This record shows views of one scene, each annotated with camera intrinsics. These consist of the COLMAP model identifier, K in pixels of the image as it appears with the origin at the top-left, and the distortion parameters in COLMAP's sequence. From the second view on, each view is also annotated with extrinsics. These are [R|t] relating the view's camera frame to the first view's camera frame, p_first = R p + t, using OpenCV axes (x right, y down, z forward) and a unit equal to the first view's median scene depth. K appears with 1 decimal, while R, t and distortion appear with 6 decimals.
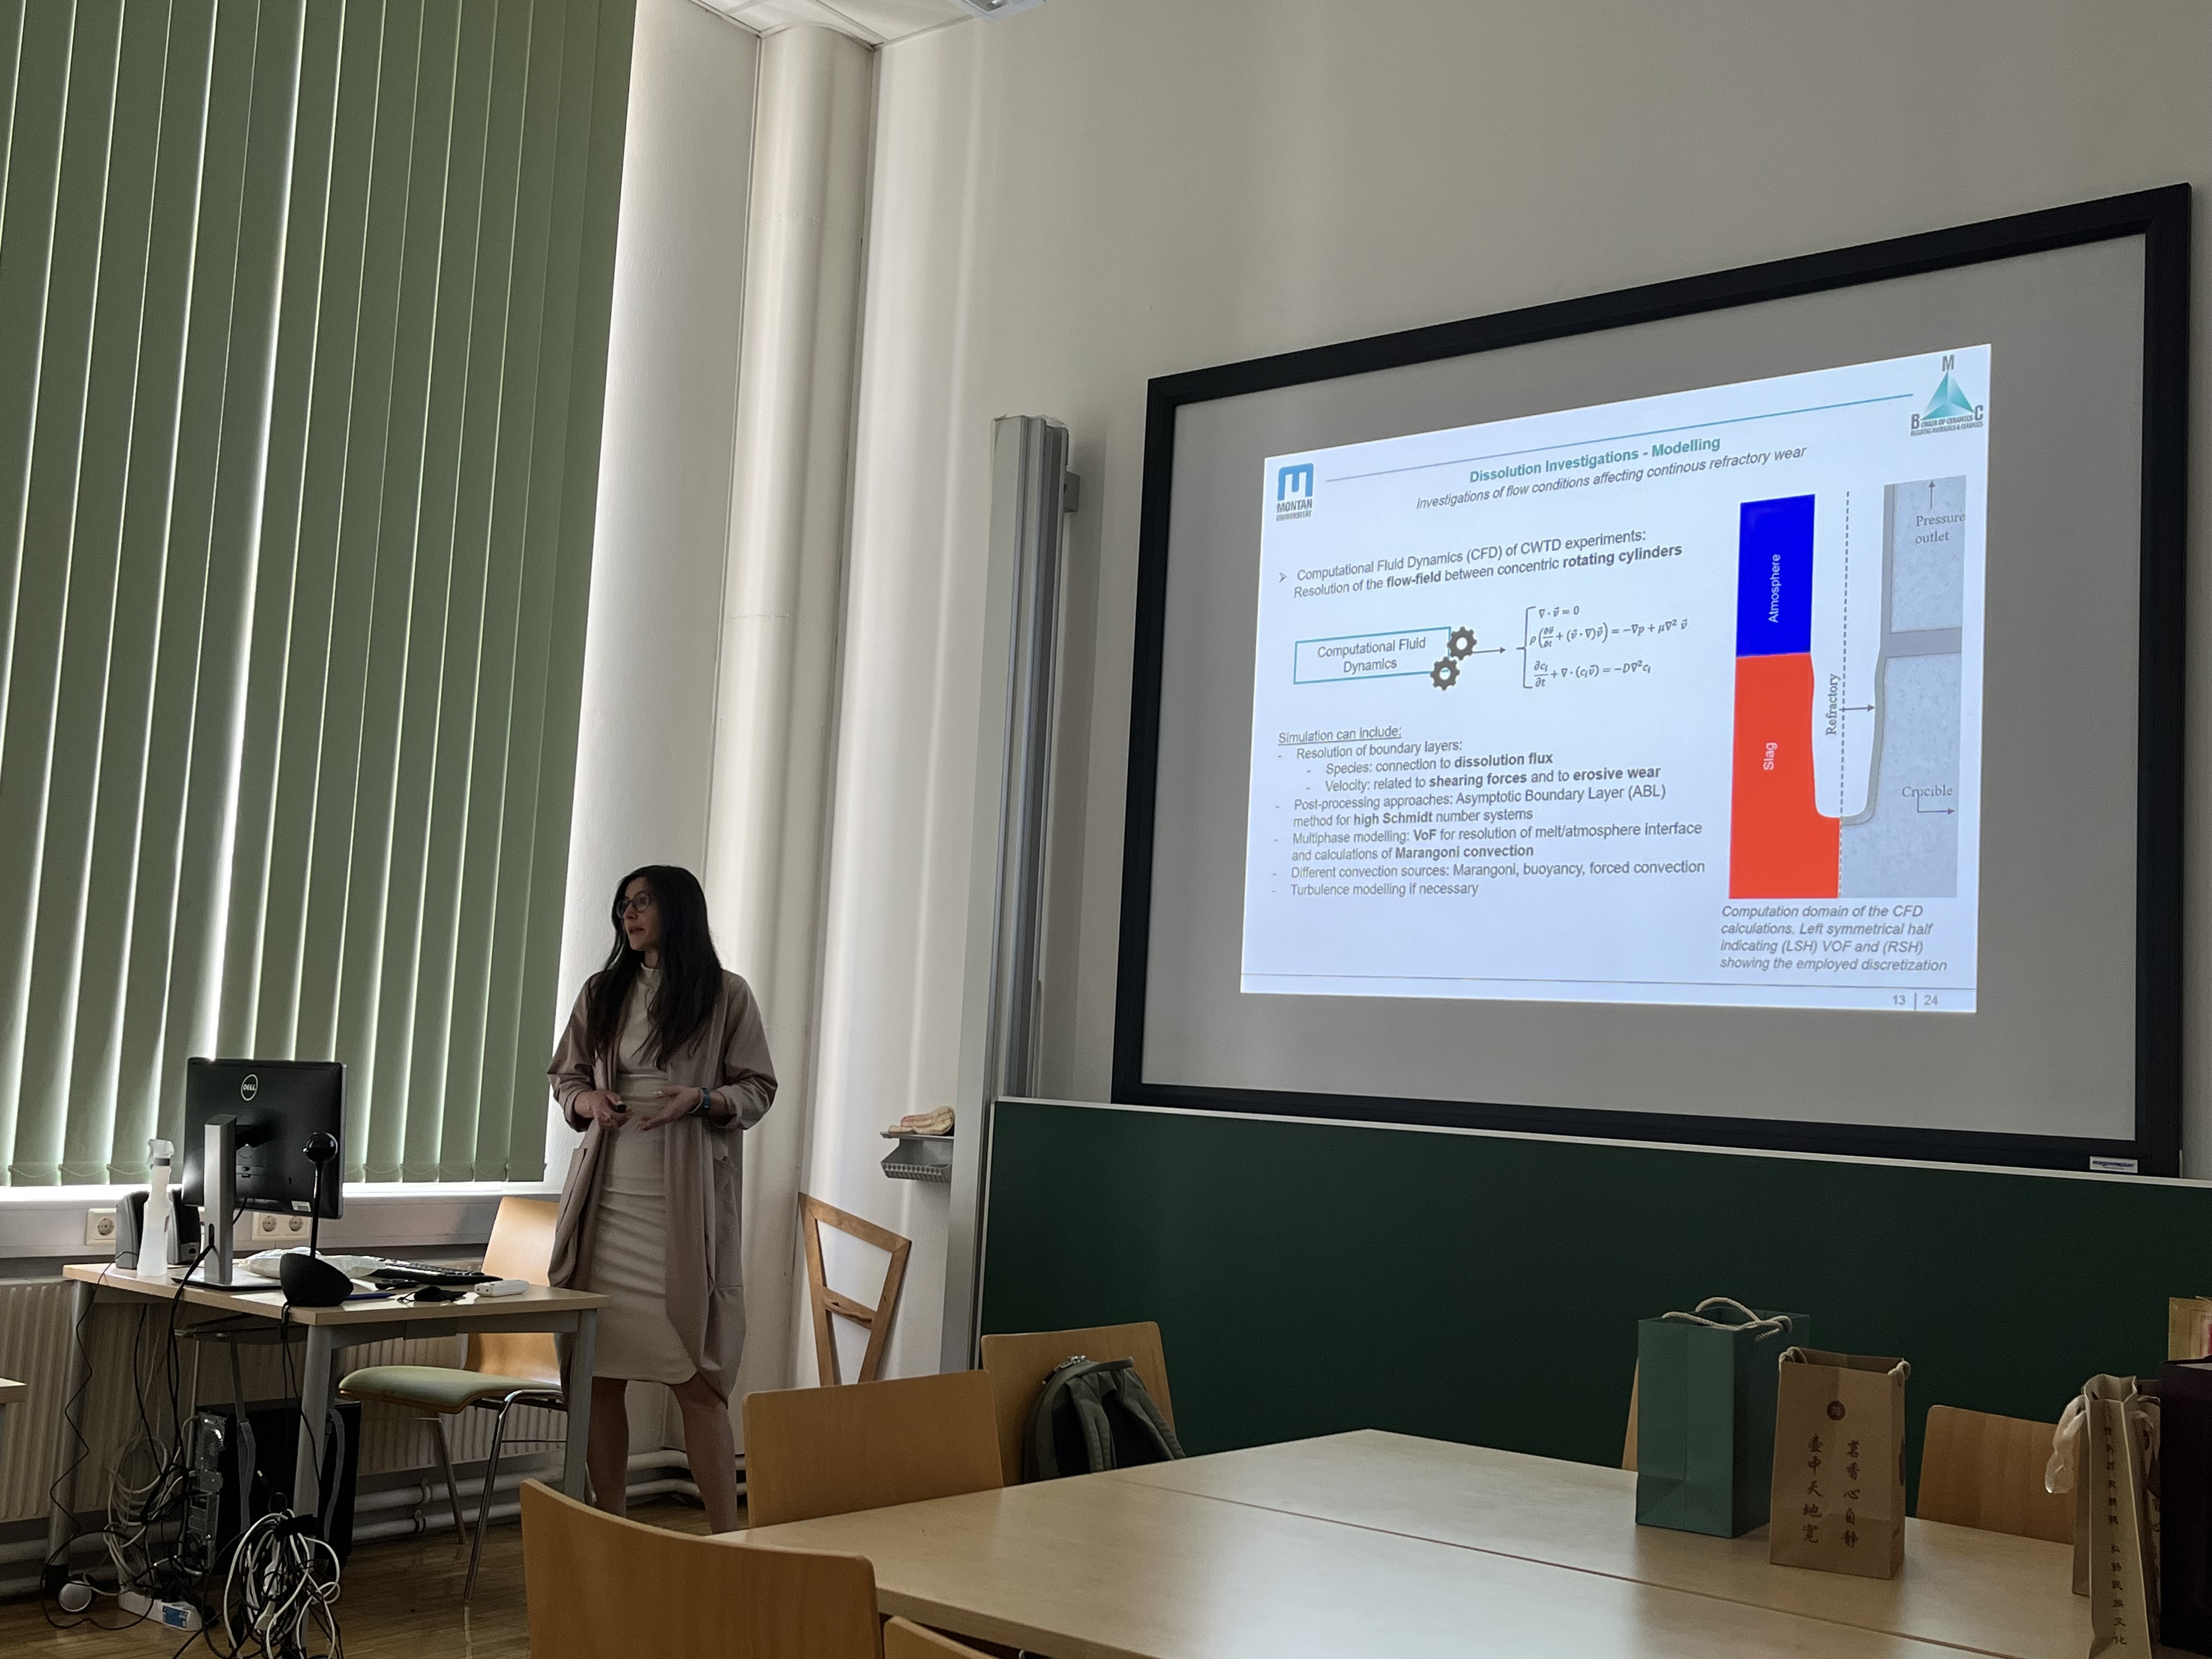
lens RADIAL K [[2281.2, 0, 1101.2], [0, 2281.2, 839.0], [0, 0, 1]] dist [0.035993, 0.000000]
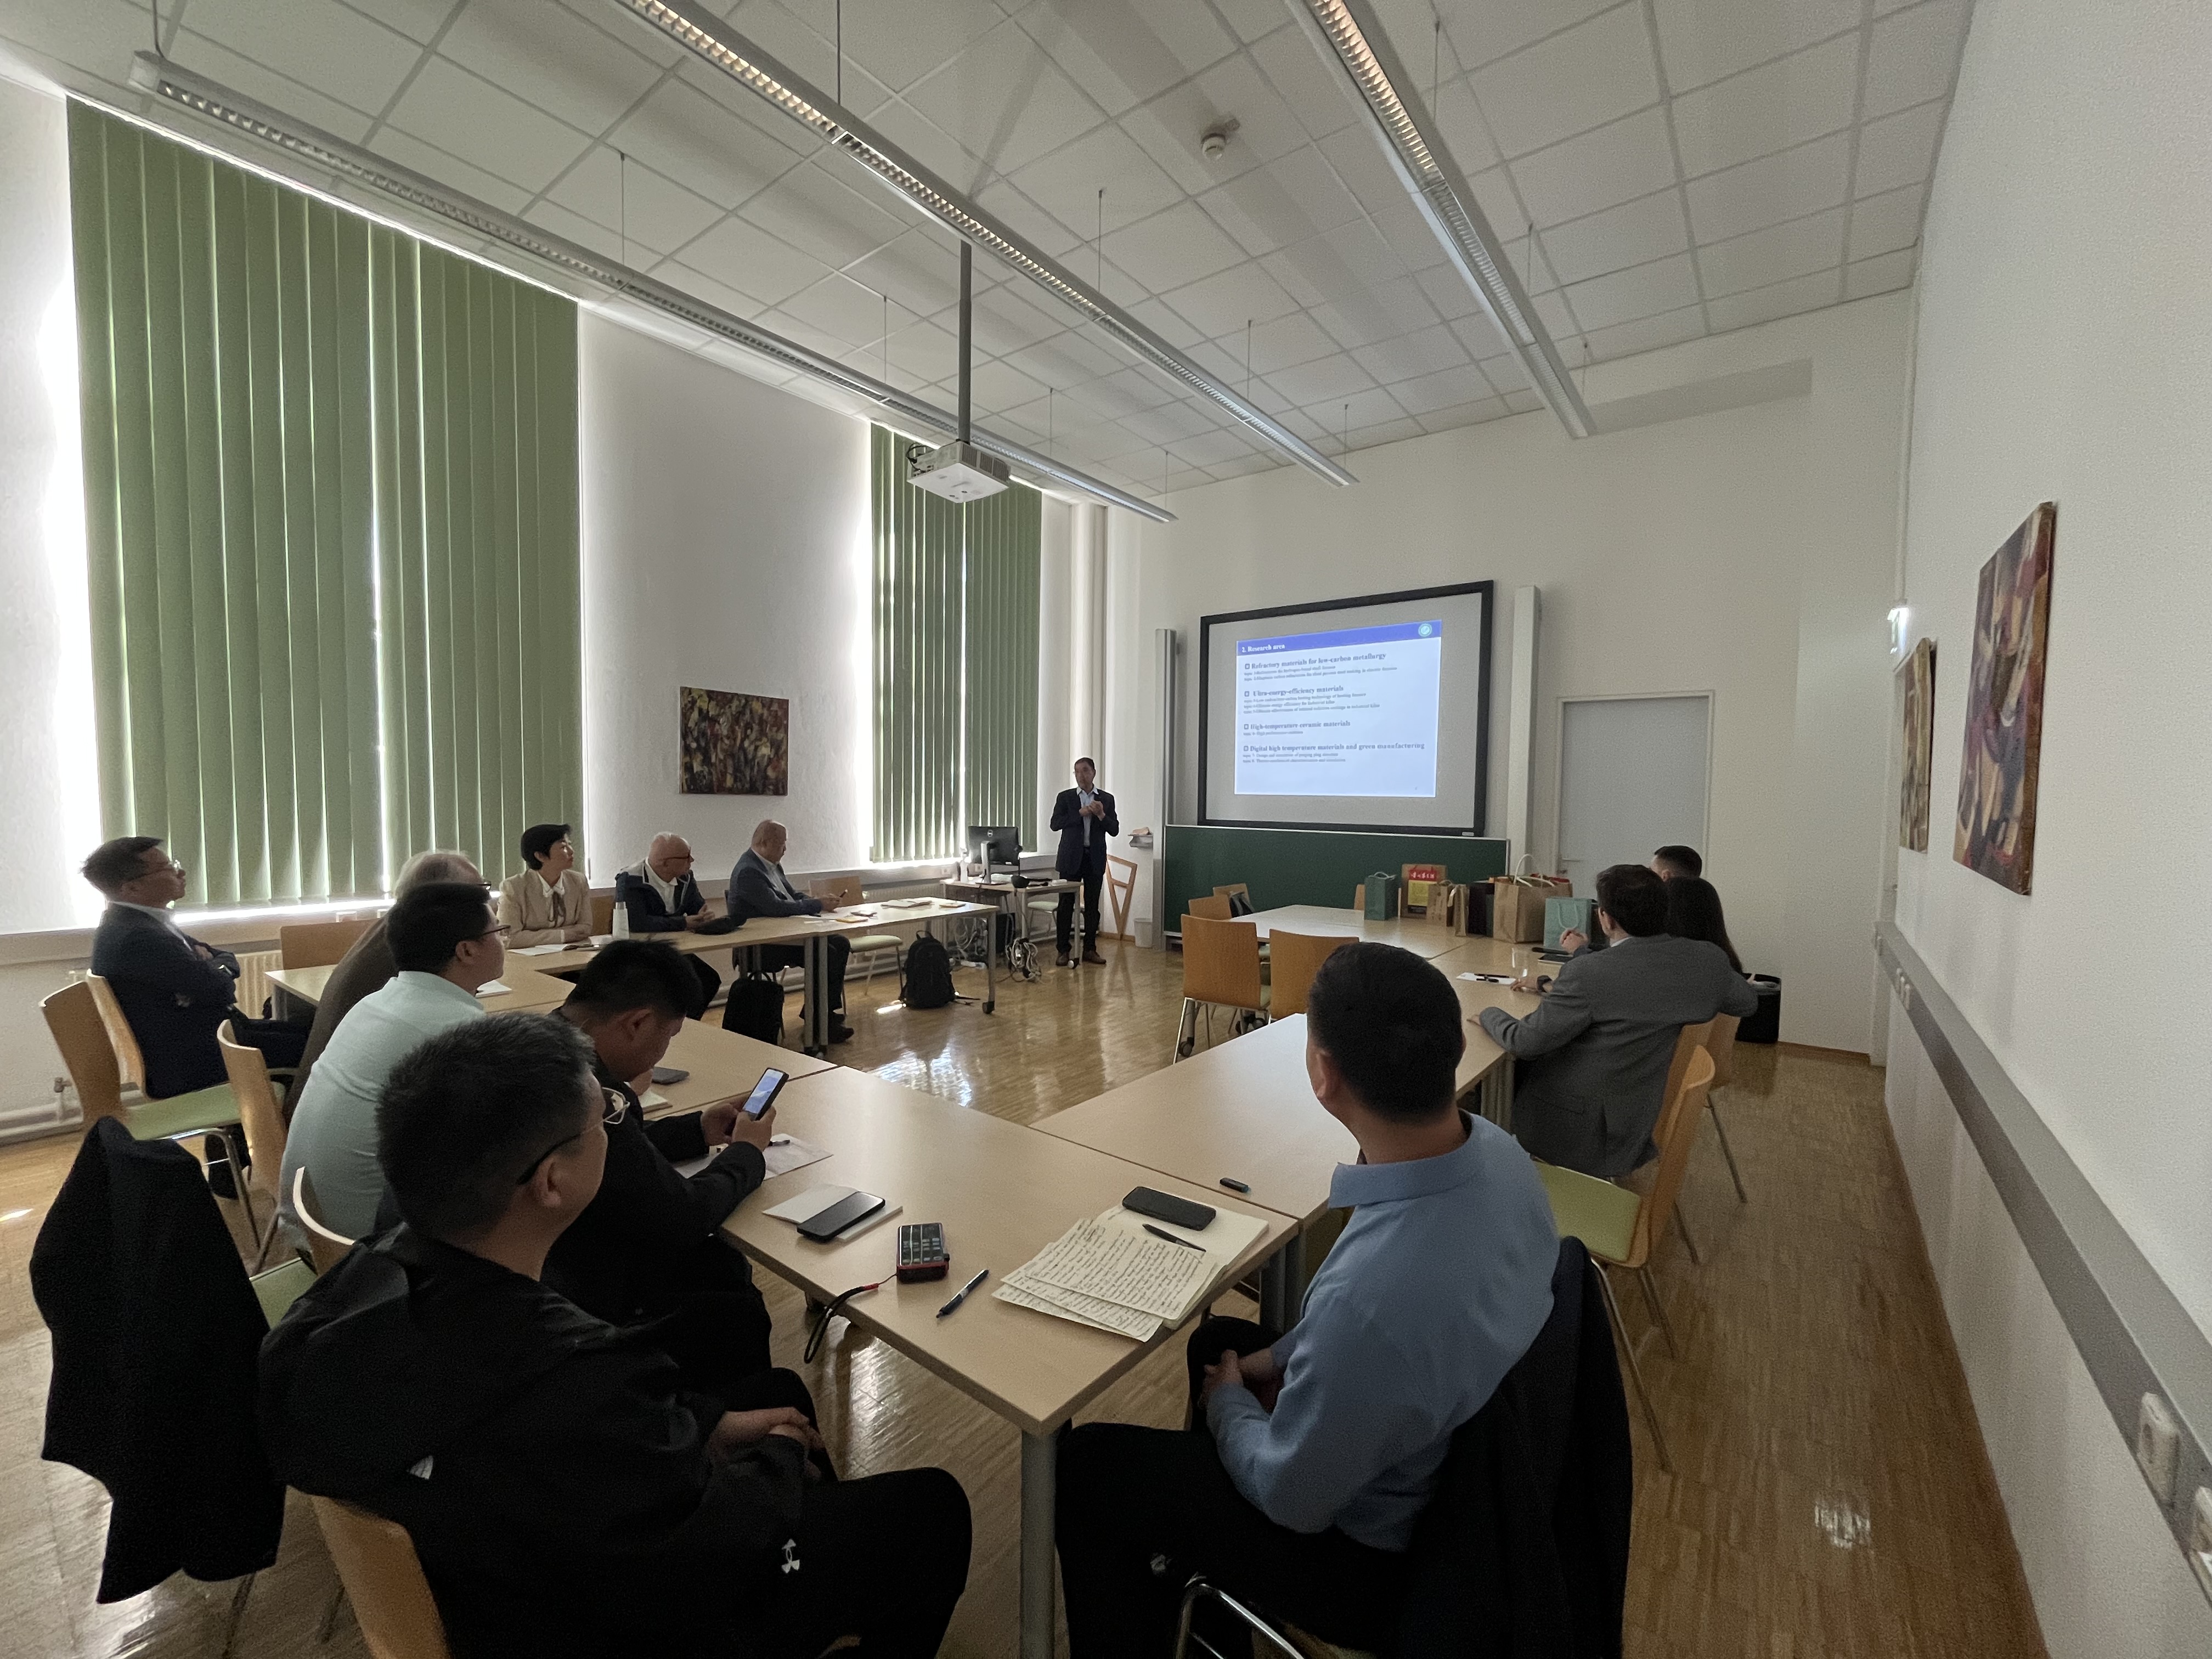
lens RADIAL K [[902.0, 0, 1100.3], [0, 902.0, 836.6], [0, 0, 1]] dist [-0.003779, 0.000162]
pose [[0.999057, -0.042501, 0.008858, -0.193269], [0.040641, 0.987312, 0.153505, -0.108698], [-0.015270, -0.153000, 0.988108, -0.489646]]
